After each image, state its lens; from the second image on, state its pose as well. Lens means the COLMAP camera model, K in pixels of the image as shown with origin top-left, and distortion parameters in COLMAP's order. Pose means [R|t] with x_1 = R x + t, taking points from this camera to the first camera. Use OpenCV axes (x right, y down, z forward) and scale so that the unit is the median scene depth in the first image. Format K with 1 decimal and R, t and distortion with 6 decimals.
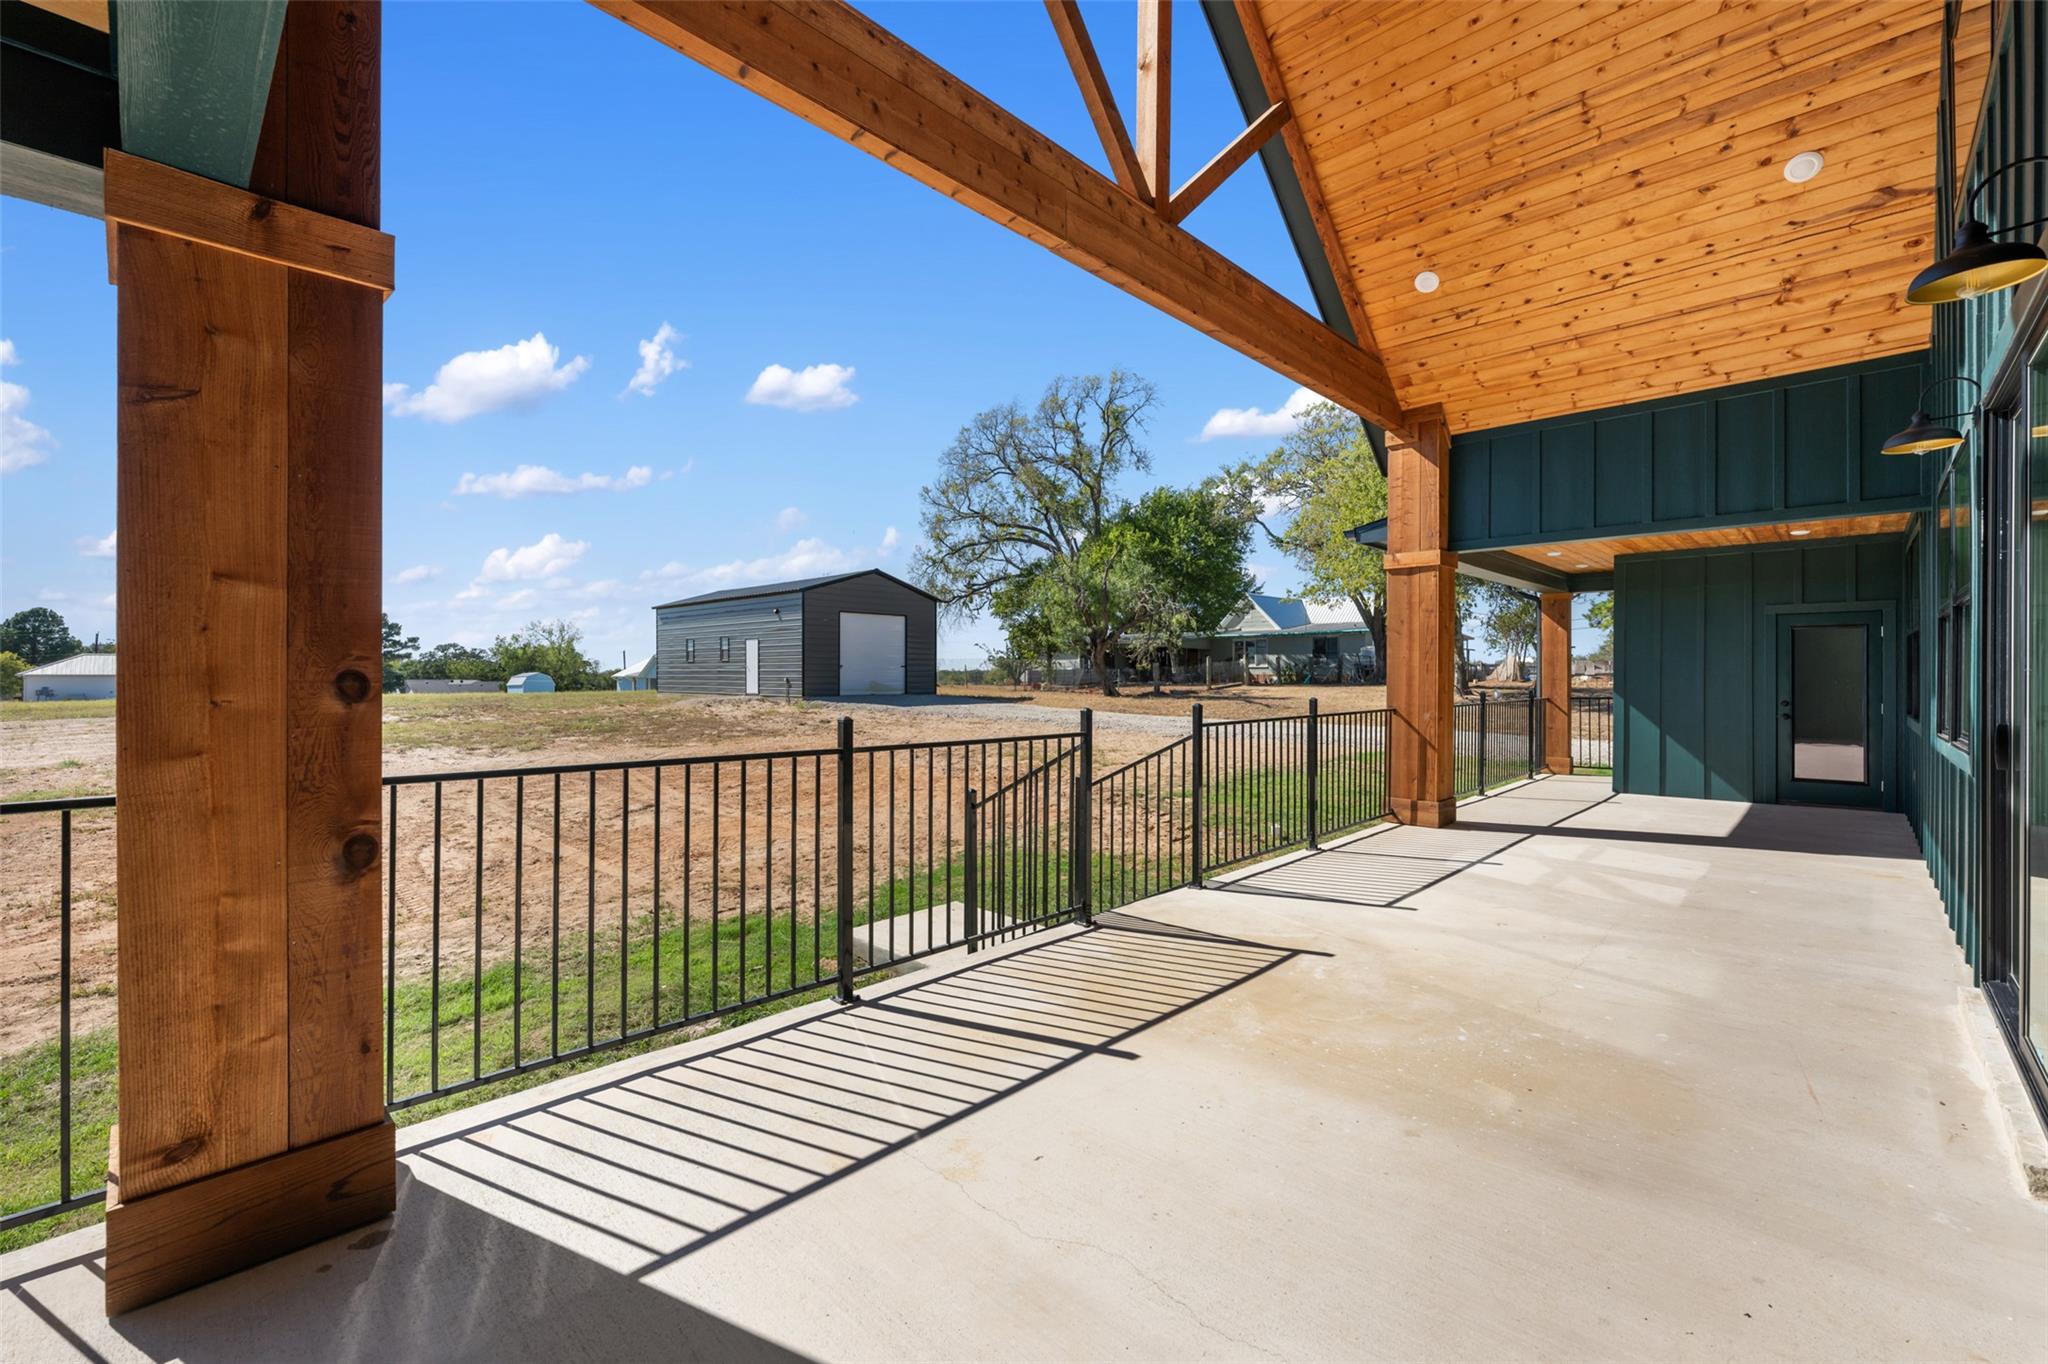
lens RADIAL K [[856.6, 0, 1024.0], [0, 856.6, 682.0], [0, 0, 1]] dist [-0.000117, 0.000045]
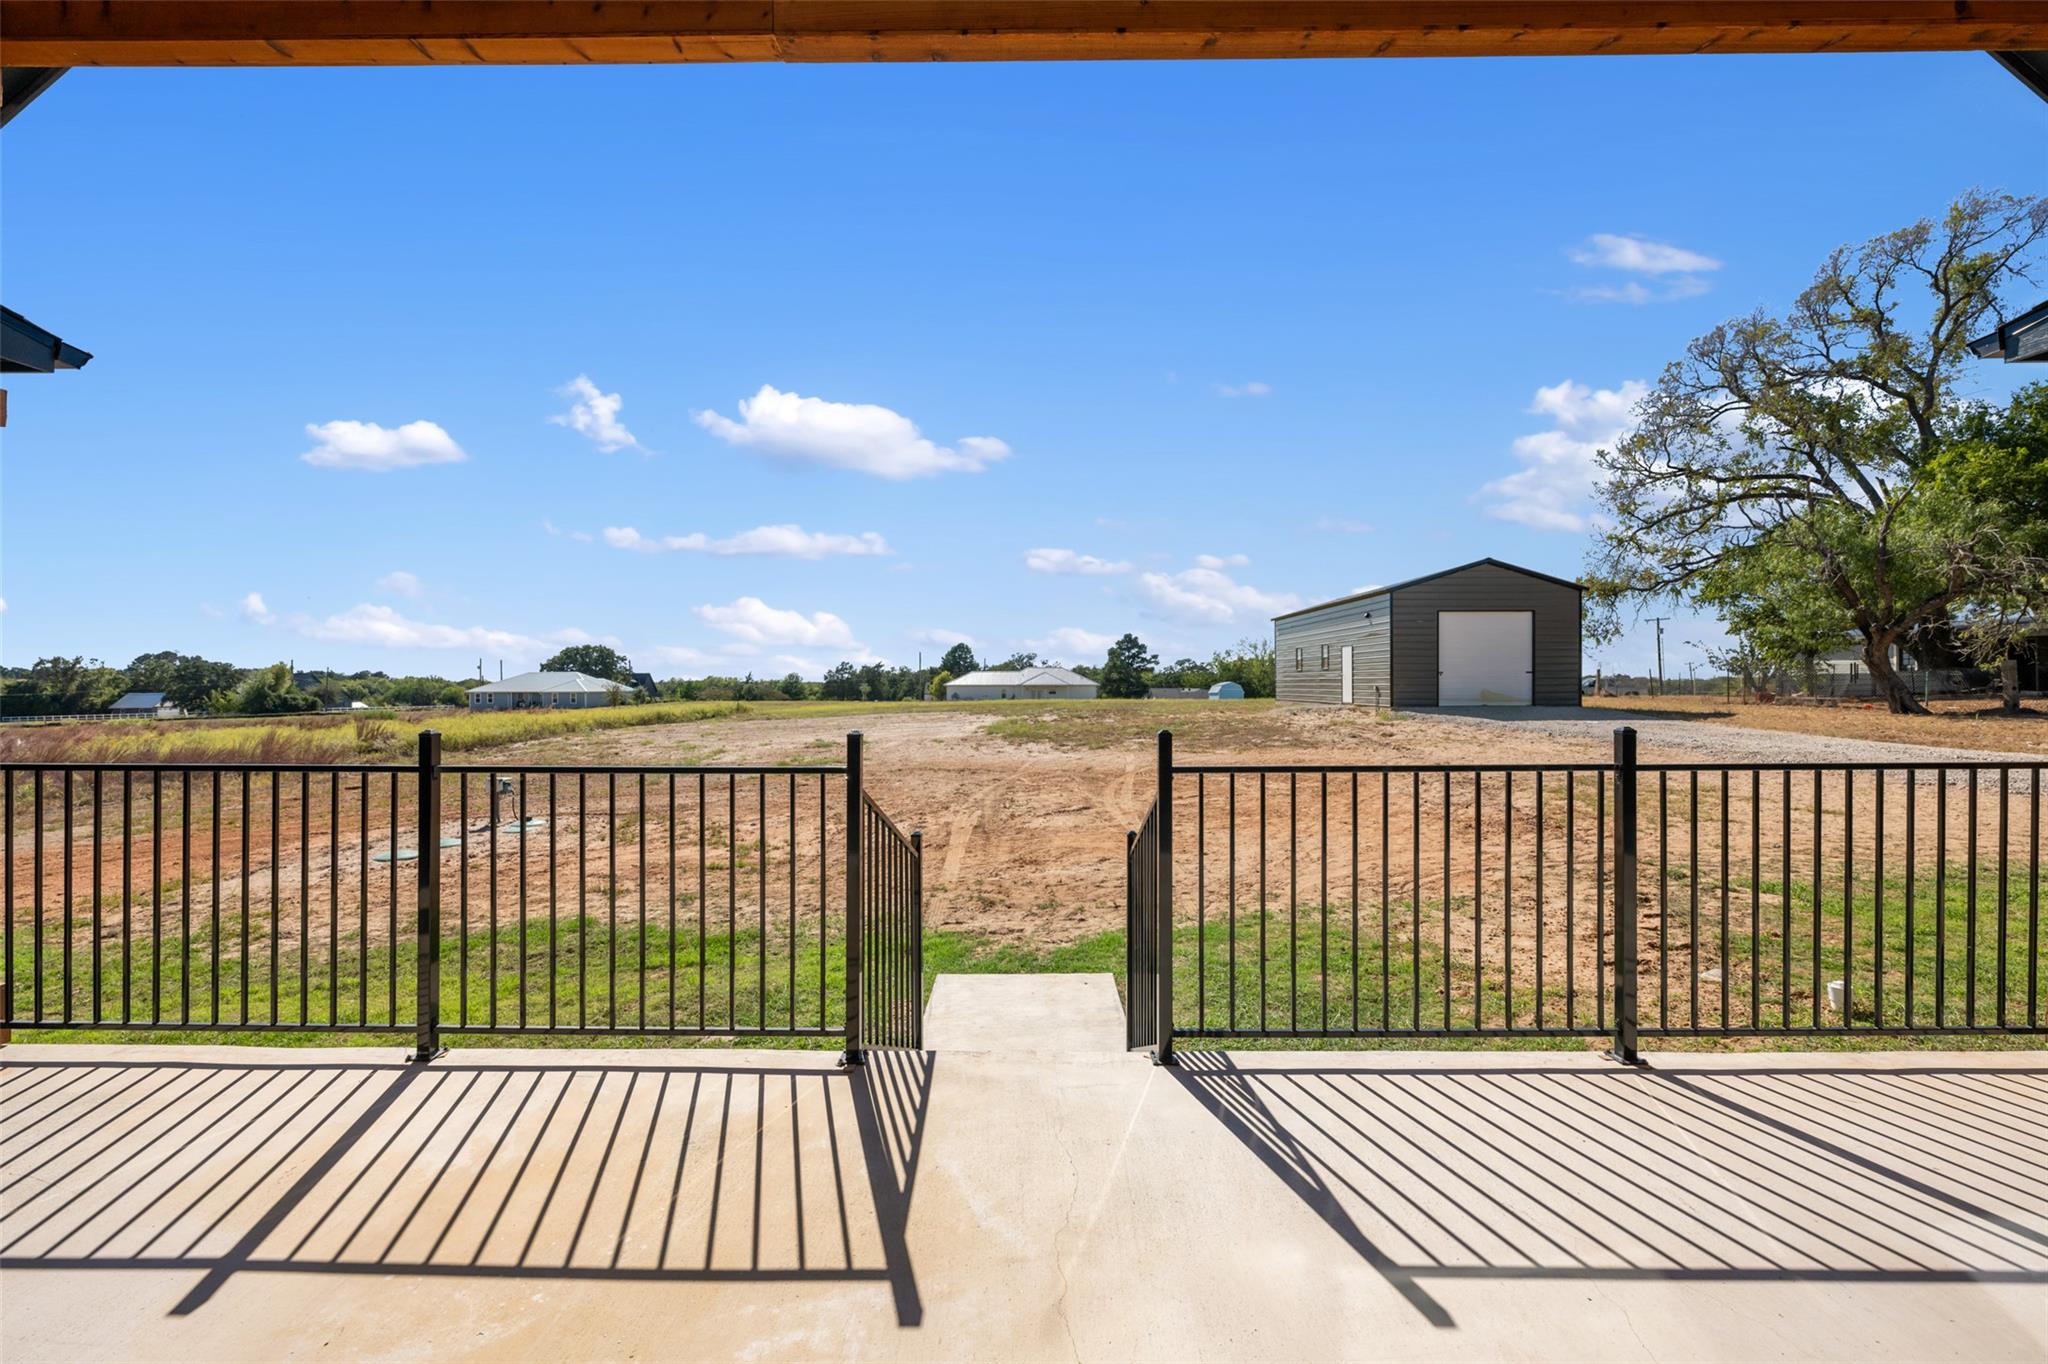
lens RADIAL K [[816.7, 0, 1024.0], [0, 816.7, 682.0], [0, 0, 1]] dist [0.001729, -0.000067]
pose [[0.686185, -0.005036, -0.727410, 0.082551], [-0.002843, 0.999950, -0.009605, 0.000253], [0.727422, 0.008659, 0.686136, 0.089735]]
